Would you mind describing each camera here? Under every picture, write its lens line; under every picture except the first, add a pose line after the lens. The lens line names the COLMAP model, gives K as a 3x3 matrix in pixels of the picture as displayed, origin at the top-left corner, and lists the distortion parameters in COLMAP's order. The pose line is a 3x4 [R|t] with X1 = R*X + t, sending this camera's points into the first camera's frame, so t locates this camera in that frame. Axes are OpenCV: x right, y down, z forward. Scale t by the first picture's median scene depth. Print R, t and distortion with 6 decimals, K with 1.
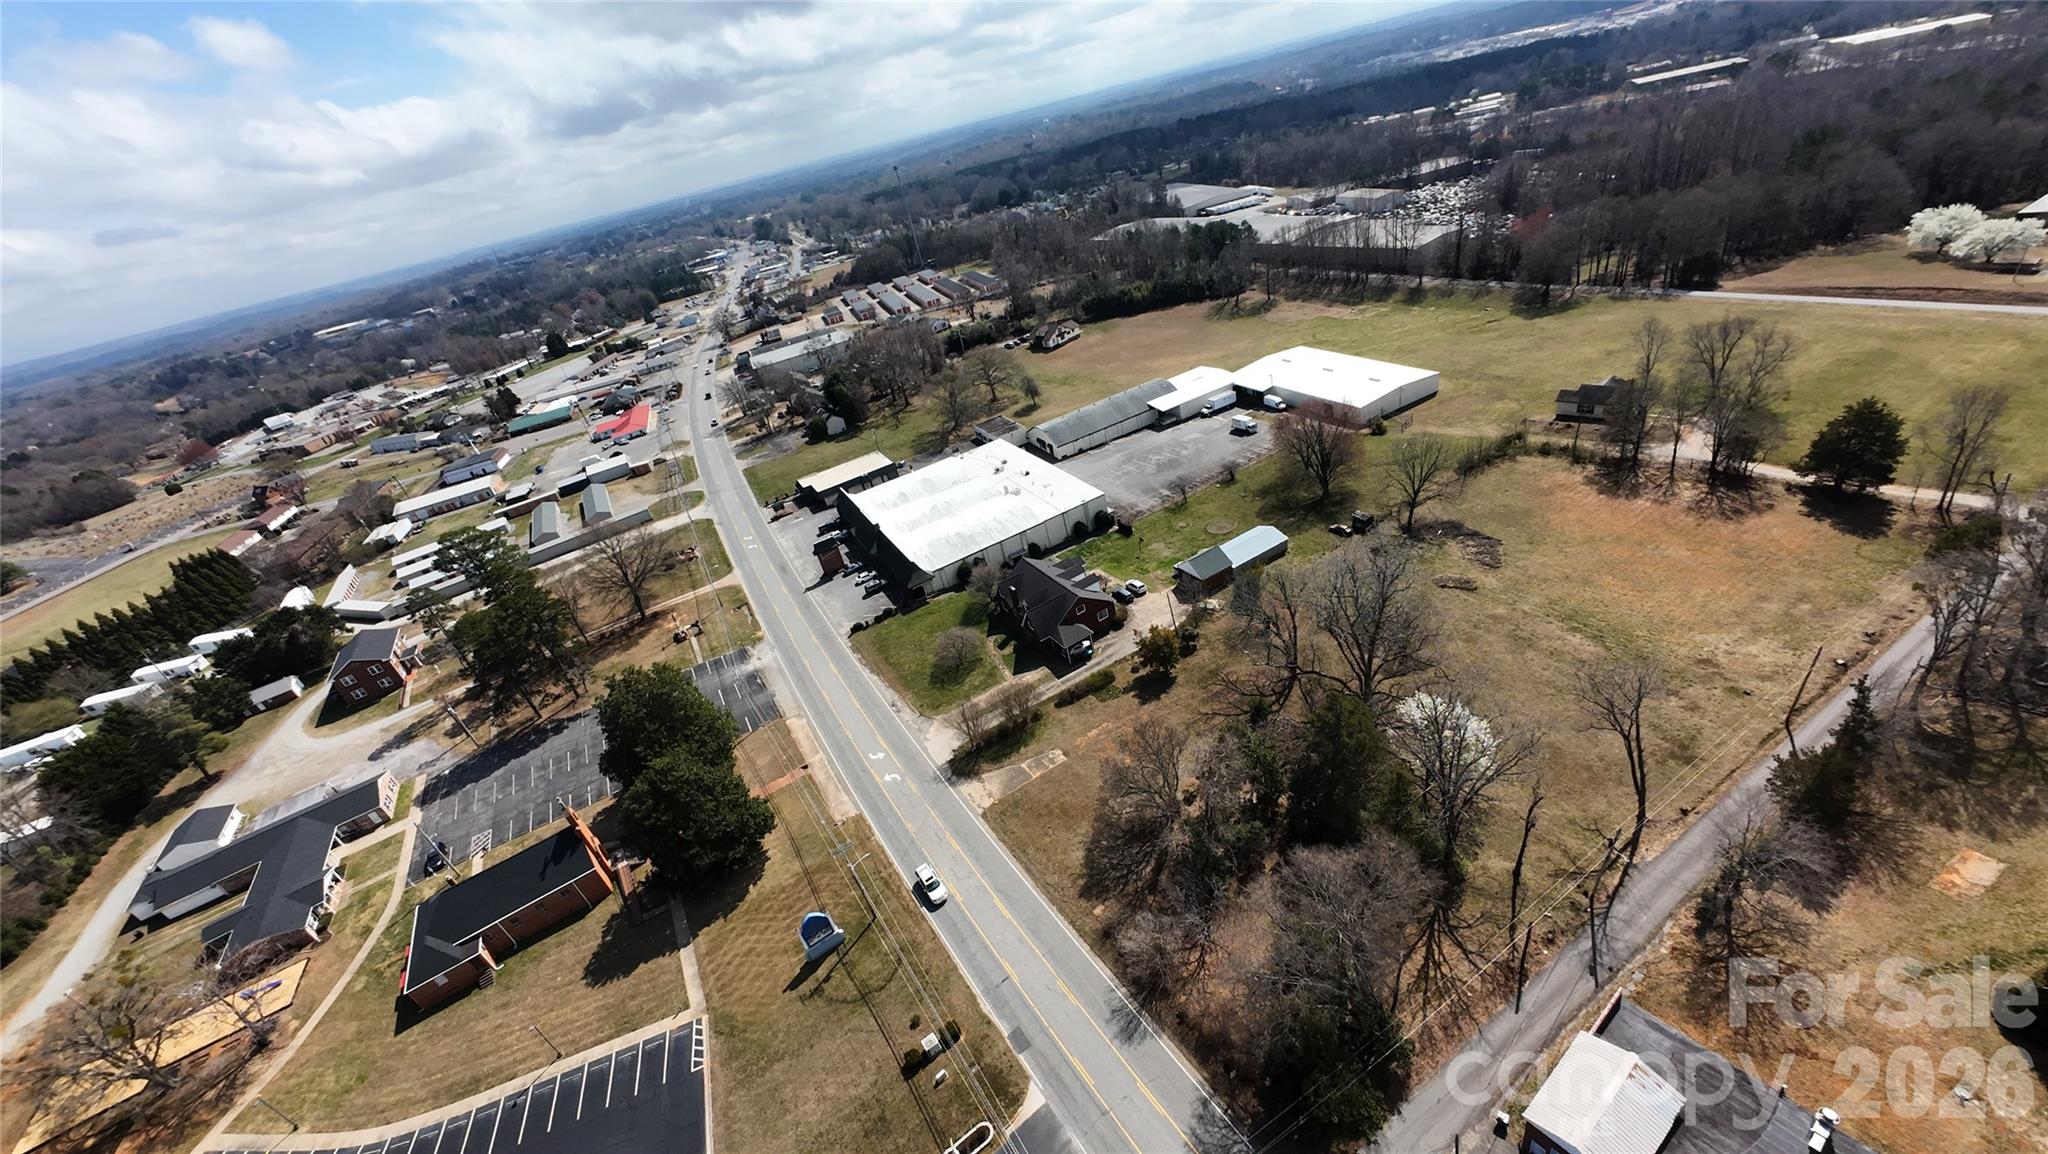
lens RADIAL K [[798.3, 0, 1023.3], [0, 798.3, 574.6], [0, 0, 1]] dist [-0.003625, 0.002617]
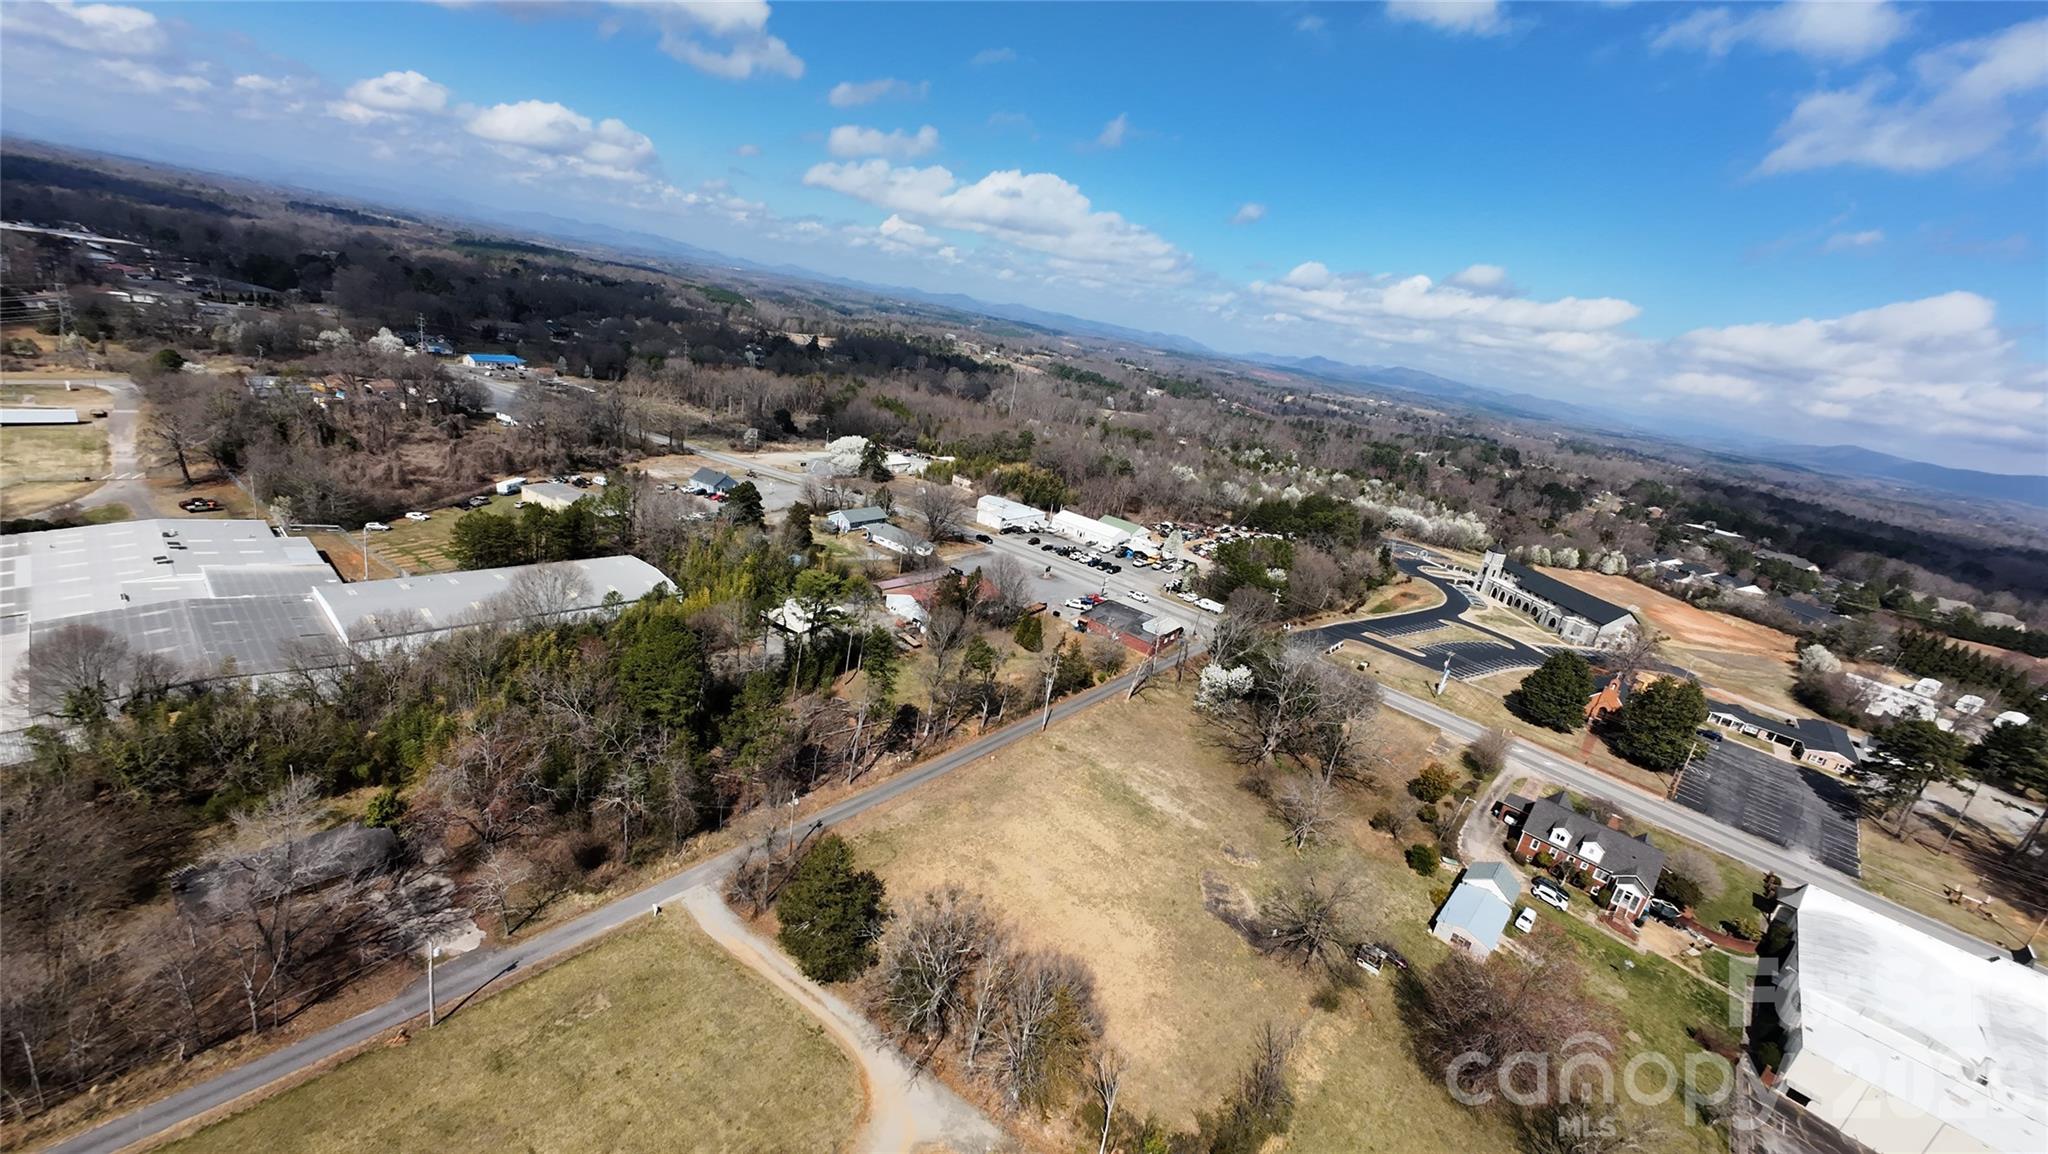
lens RADIAL K [[802.6, 0, 1036.2], [0, 802.6, 589.9], [0, 0, 1]] dist [-0.002016, 0.002345]
pose [[-0.948496, 0.150753, -0.278619, 0.758439], [-0.132035, 0.611348, 0.780269, -0.699802], [0.287961, 0.776870, -0.559957, 0.925486]]
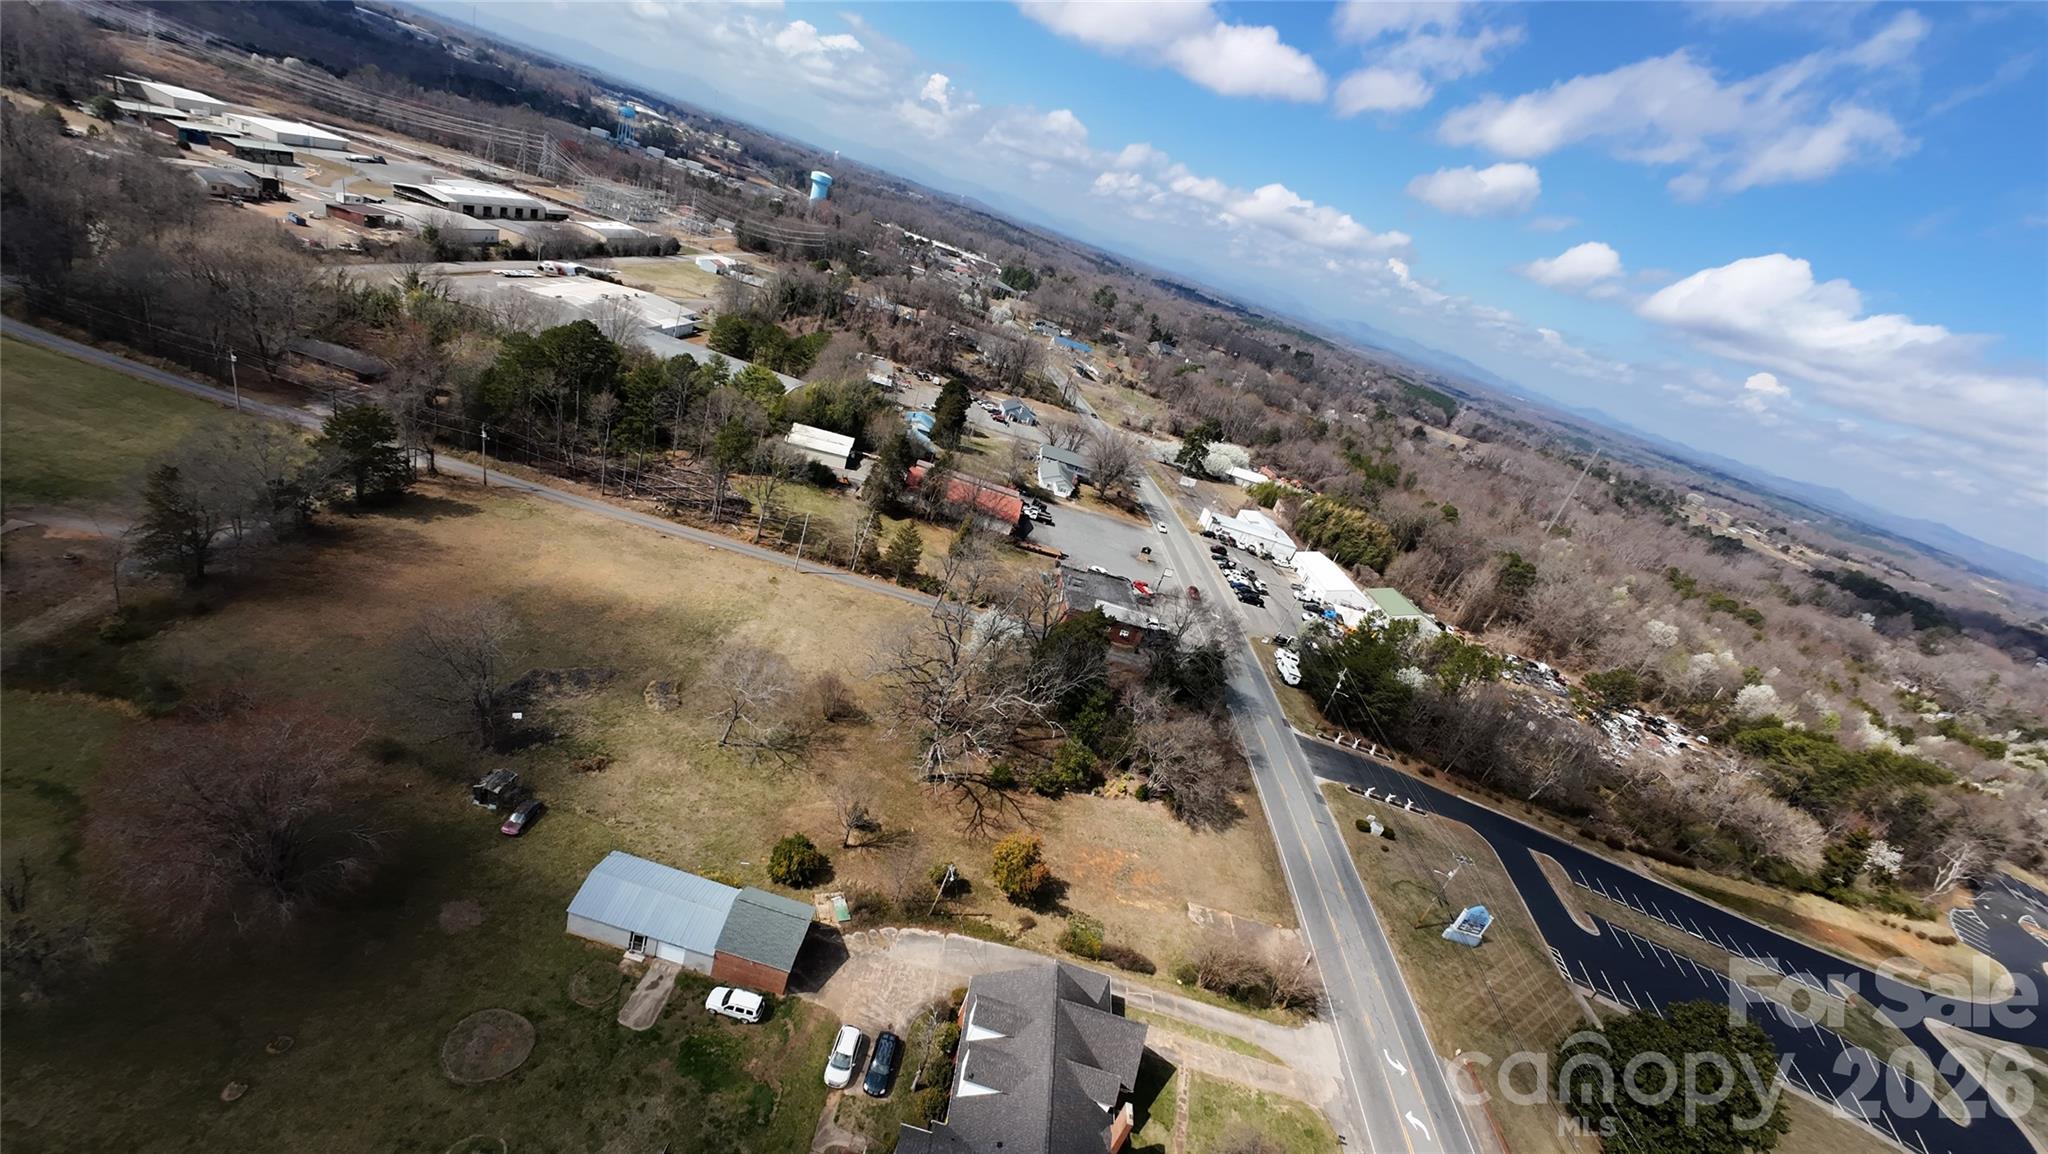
lens RADIAL K [[798.3, 0, 1023.3], [0, 798.3, 574.6], [0, 0, 1]] dist [-0.003625, 0.002617]
pose [[-0.827051, -0.265543, 0.495452, -0.085137], [0.164002, 0.729057, 0.664514, -0.410259], [-0.537670, 0.630842, -0.559418, 0.887542]]
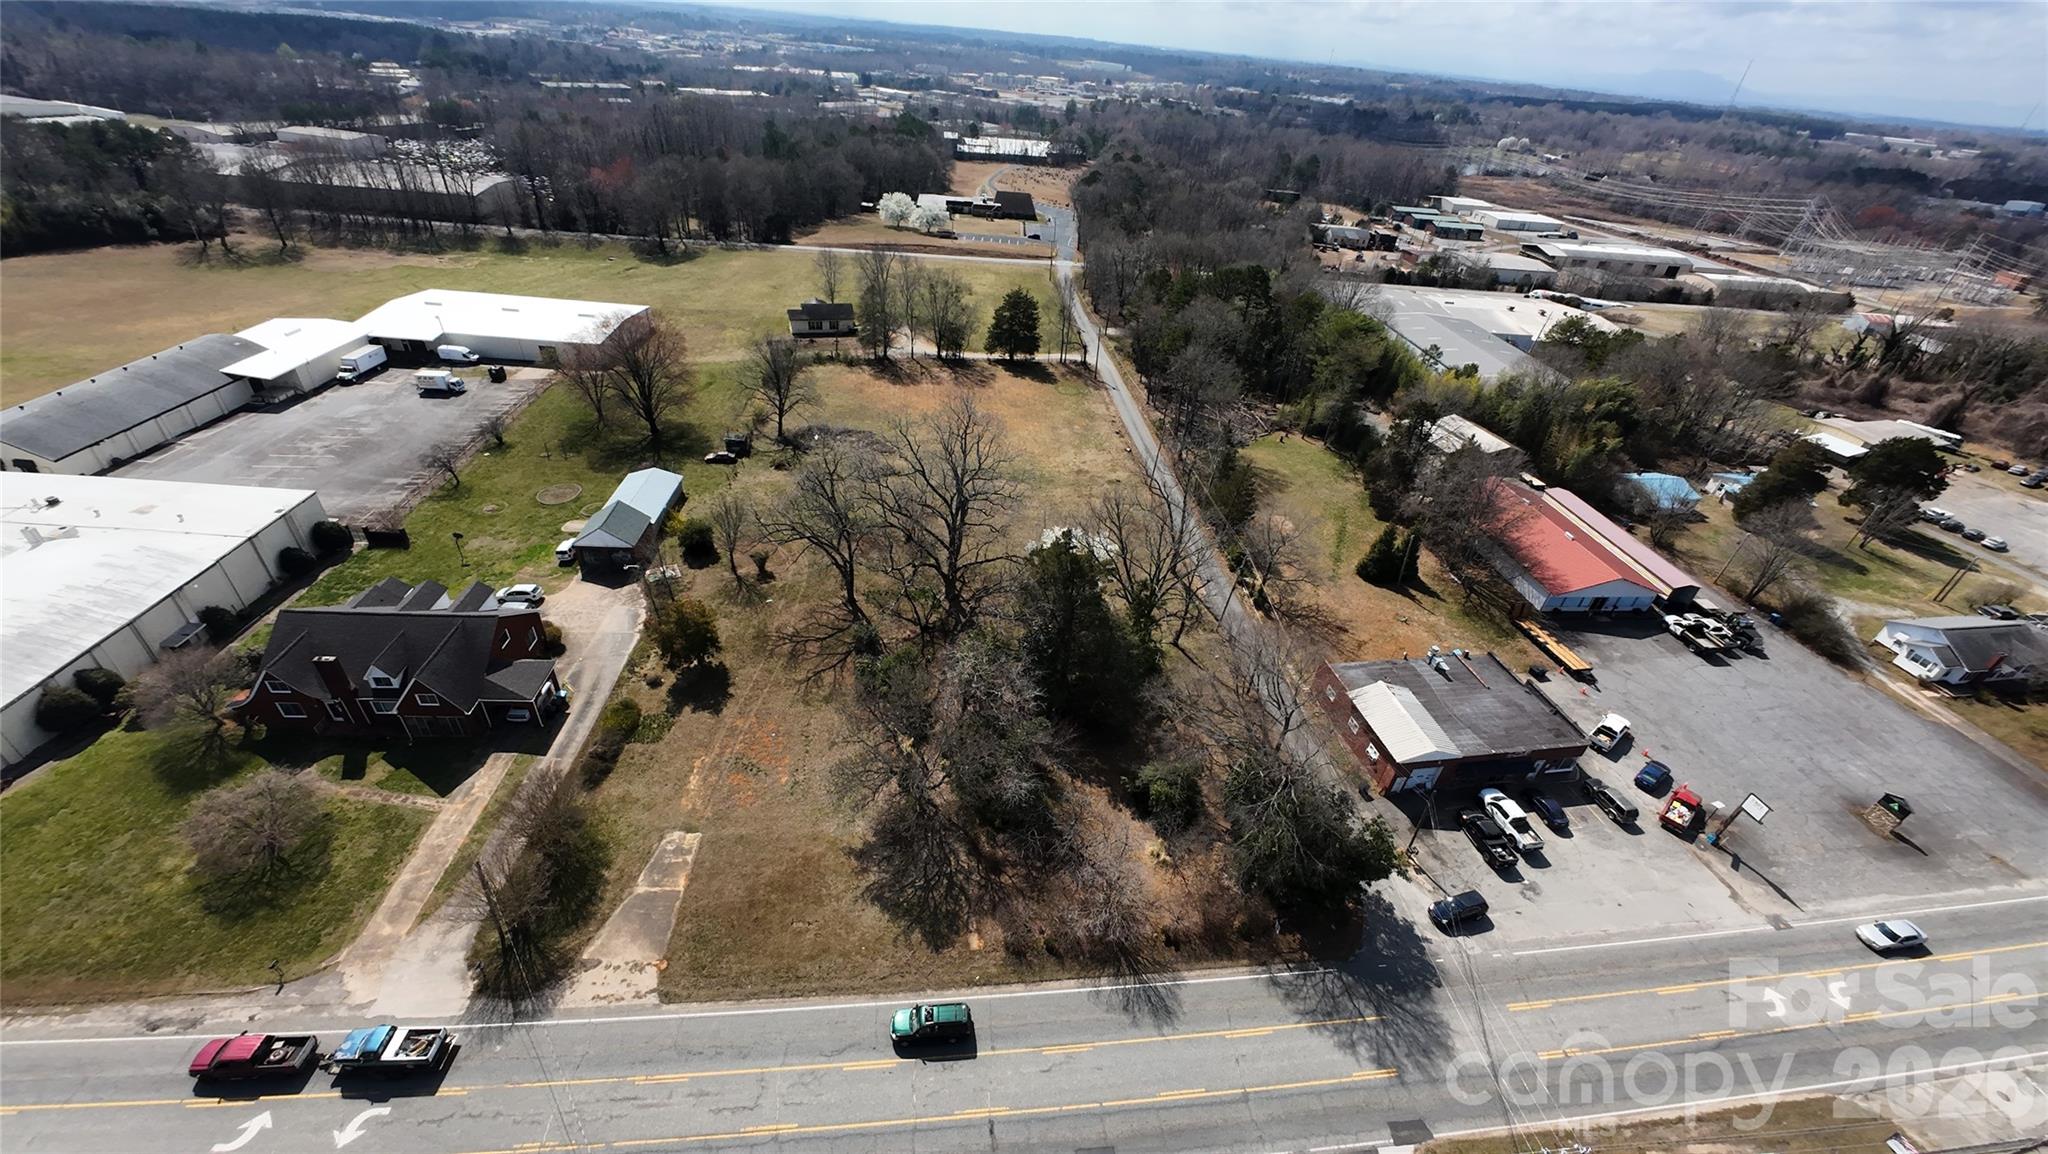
lens RADIAL K [[798.3, 0, 1023.3], [0, 798.3, 574.6], [0, 0, 1]] dist [-0.003625, 0.002617]
pose [[0.414663, -0.286623, 0.863656, -0.201607], [0.305214, 0.937928, 0.164731, 0.015527], [-0.857262, 0.195292, 0.476405, 0.306191]]
